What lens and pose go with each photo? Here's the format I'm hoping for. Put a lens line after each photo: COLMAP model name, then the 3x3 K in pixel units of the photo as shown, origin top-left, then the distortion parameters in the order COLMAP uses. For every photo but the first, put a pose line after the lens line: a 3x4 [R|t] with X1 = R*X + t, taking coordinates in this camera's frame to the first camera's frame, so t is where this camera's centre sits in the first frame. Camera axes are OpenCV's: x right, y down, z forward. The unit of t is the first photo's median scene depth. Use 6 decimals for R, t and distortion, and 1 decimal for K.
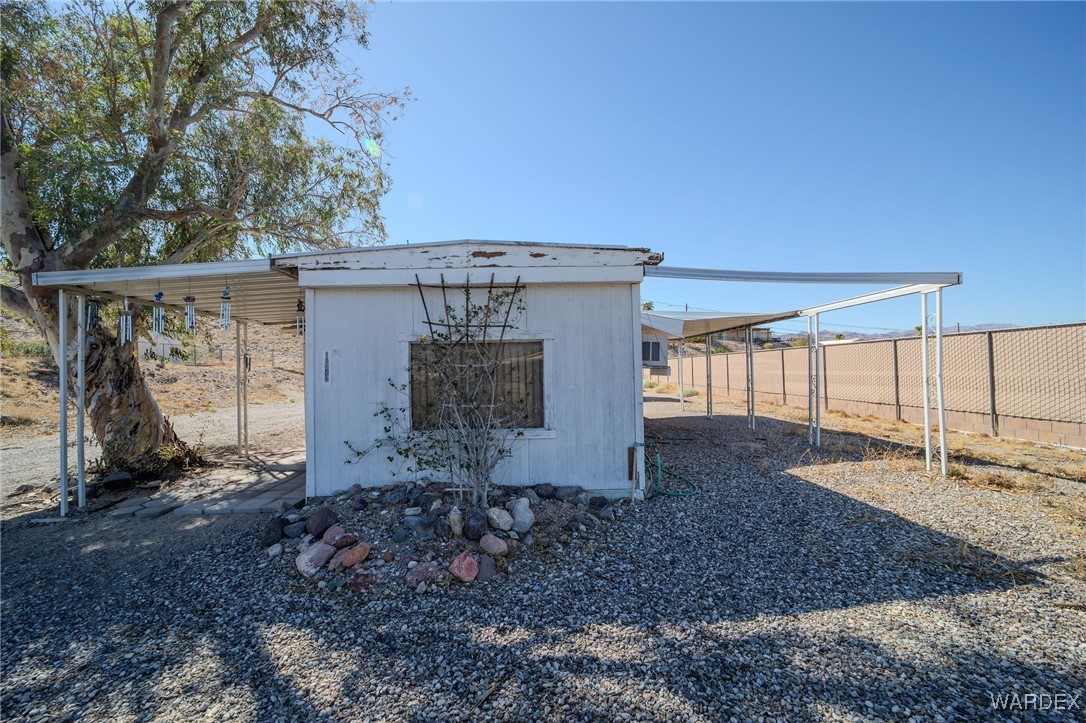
lens RADIAL K [[416.7, 0, 545.5], [0, 416.7, 361.5], [0, 0, 1]] dist [-0.007038, 0.003656]
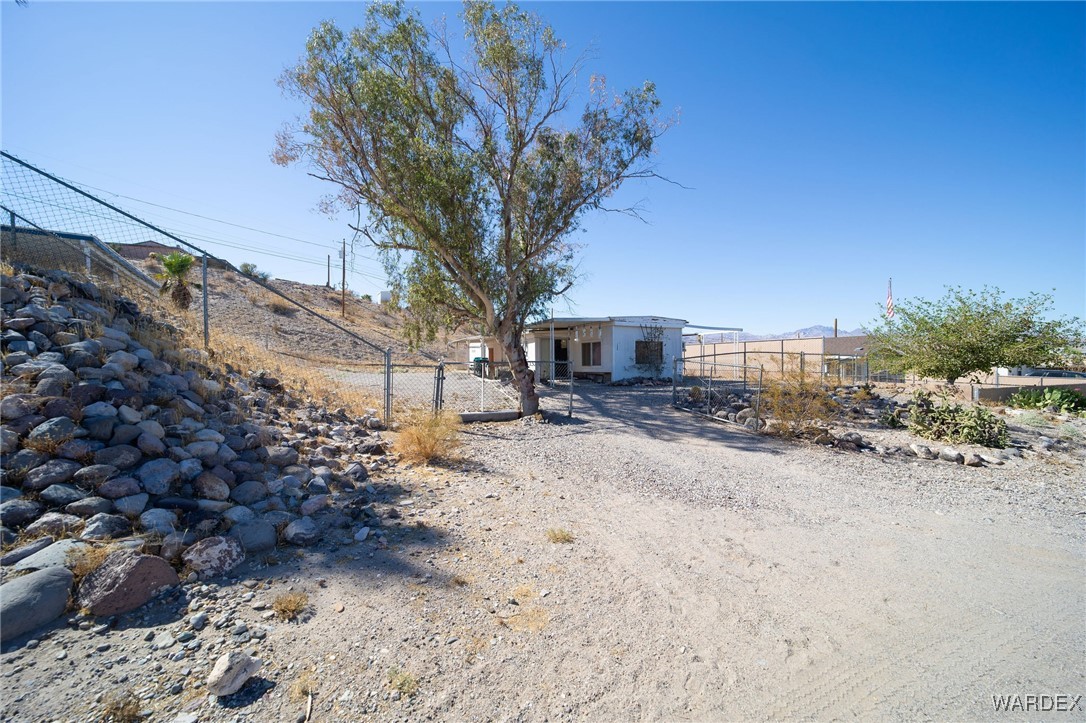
lens RADIAL K [[416.7, 0, 545.5], [0, 416.7, 361.5], [0, 0, 1]] dist [-0.007038, 0.003656]
pose [[0.925802, 0.020918, 0.377429, -2.561446], [-0.018331, 0.999777, -0.010447, 0.198886], [-0.377563, 0.002753, 0.925980, -2.256521]]
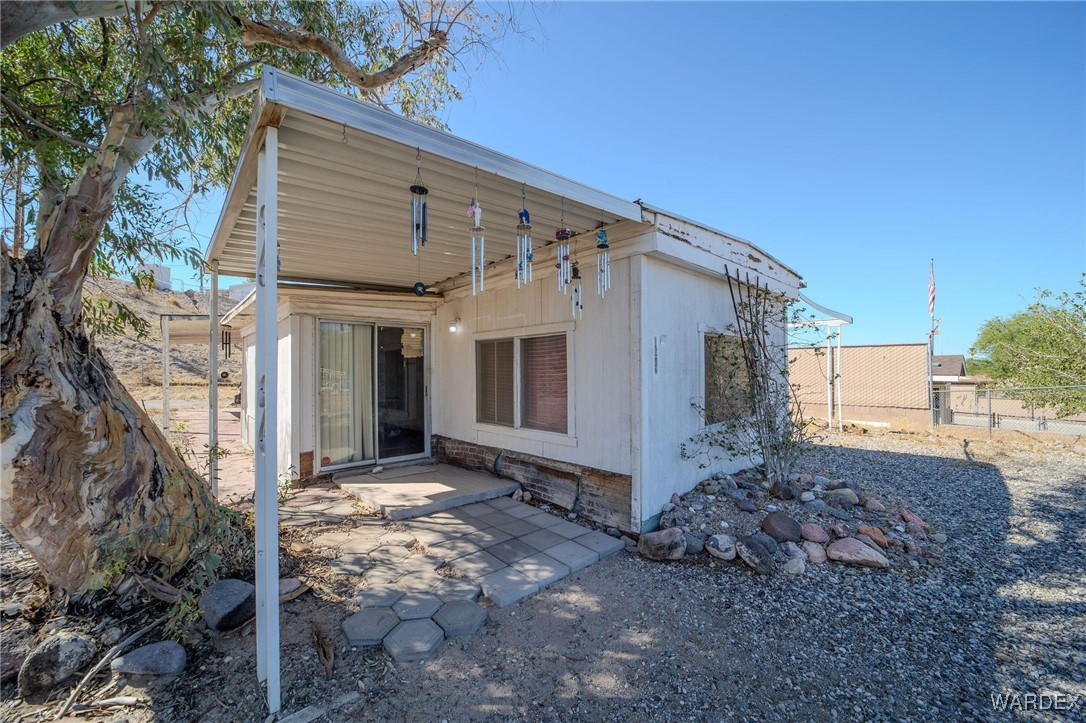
lens RADIAL K [[423.3, 0, 570.7], [0, 423.3, 367.9], [0, 0, 1]] dist [-0.000159, 0.000085]
pose [[0.740513, 0.028069, 0.671456, -1.213015], [-0.017131, 0.999591, -0.022893, 0.059550], [-0.671824, 0.005449, 0.740691, 0.503211]]
